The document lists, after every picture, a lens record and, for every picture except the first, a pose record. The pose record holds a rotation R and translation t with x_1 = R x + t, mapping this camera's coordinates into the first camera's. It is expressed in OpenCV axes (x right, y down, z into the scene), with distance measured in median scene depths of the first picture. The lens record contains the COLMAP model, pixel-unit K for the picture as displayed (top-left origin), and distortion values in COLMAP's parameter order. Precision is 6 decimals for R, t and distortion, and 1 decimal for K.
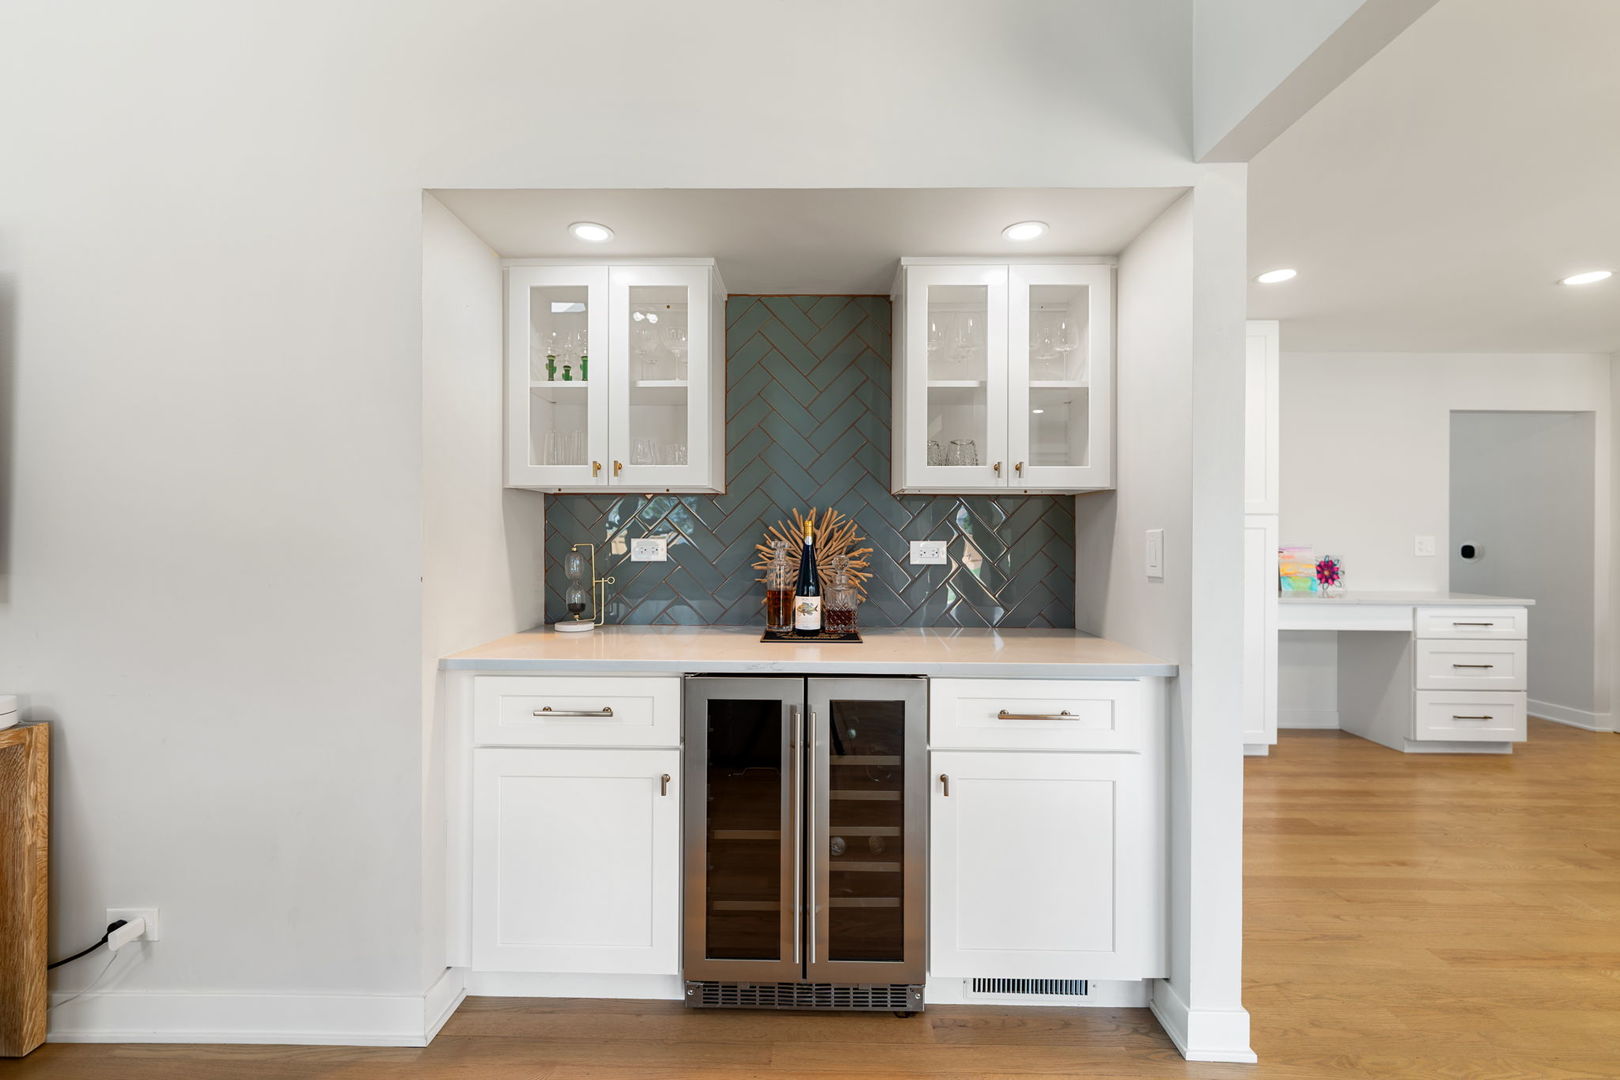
lens RADIAL K [[647.1, 0, 811.7], [0, 647.1, 534.6], [0, 0, 1]] dist [0.001351, 0.000010]
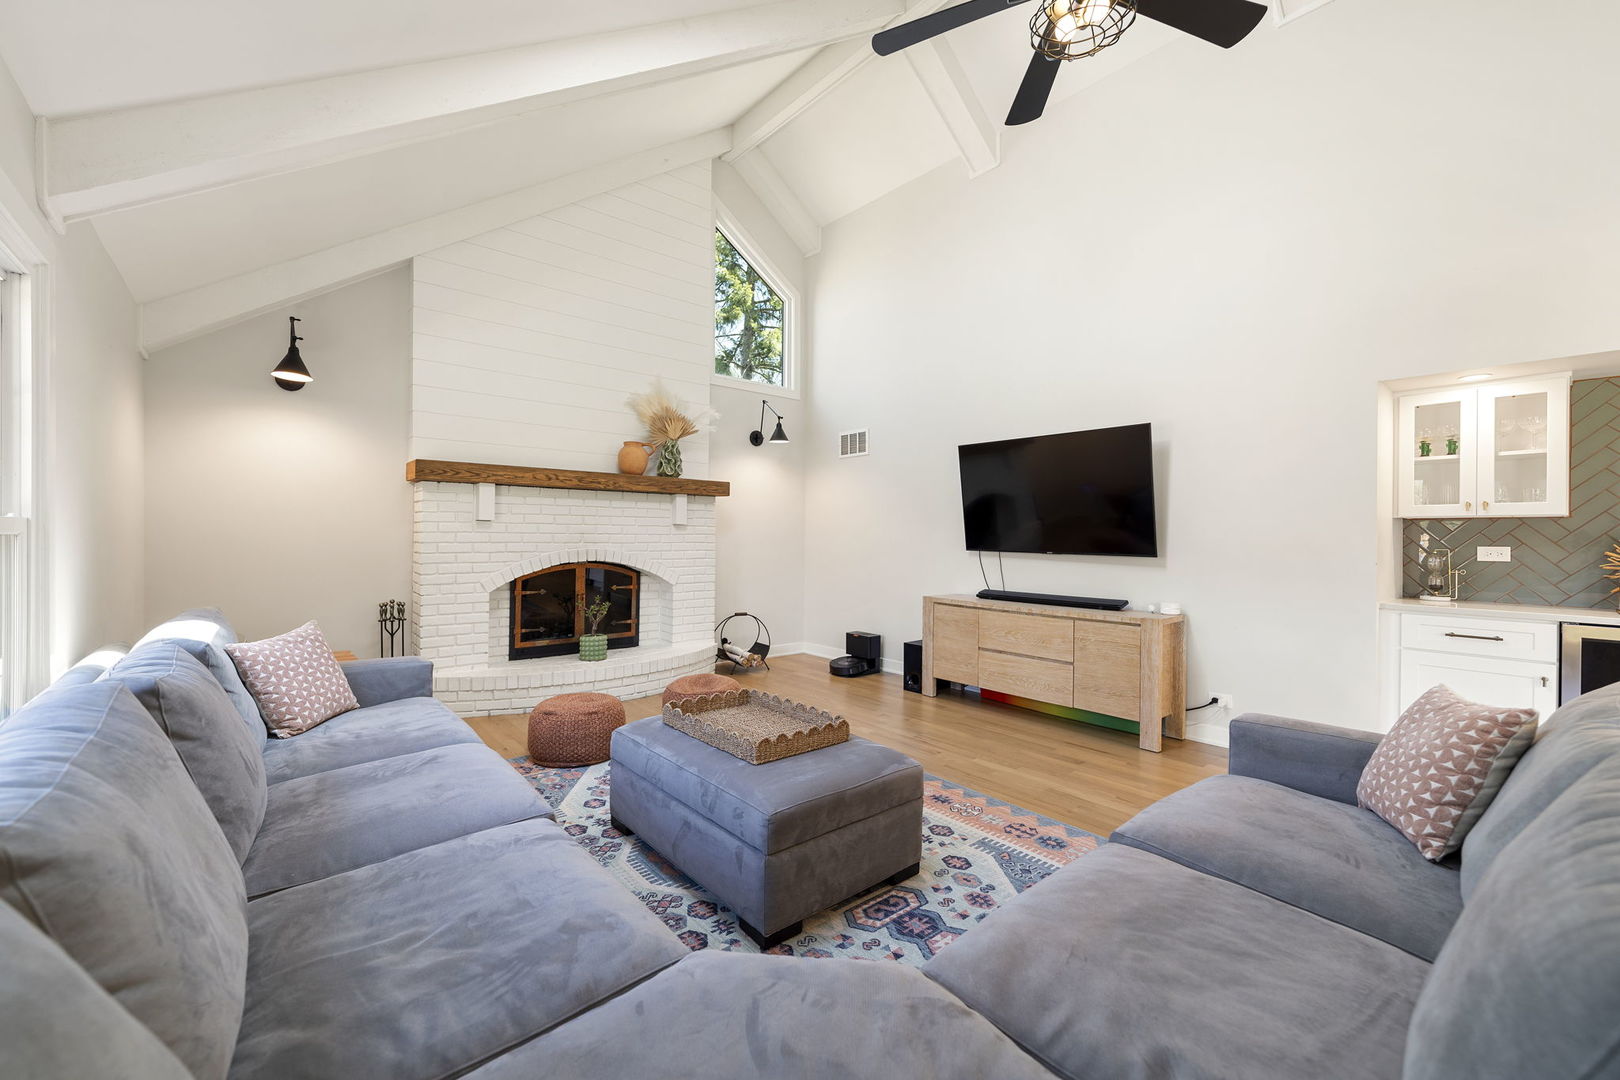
lens RADIAL K [[647.1, 0, 806.2], [0, 647.1, 544.9], [0, 0, 1]] dist [0.001351, 0.000010]
pose [[0.657306, 0.009794, -0.753560, -0.180349], [-0.011594, 0.999929, 0.002883, 0.017030], [0.753535, 0.006841, 0.657372, -1.415976]]
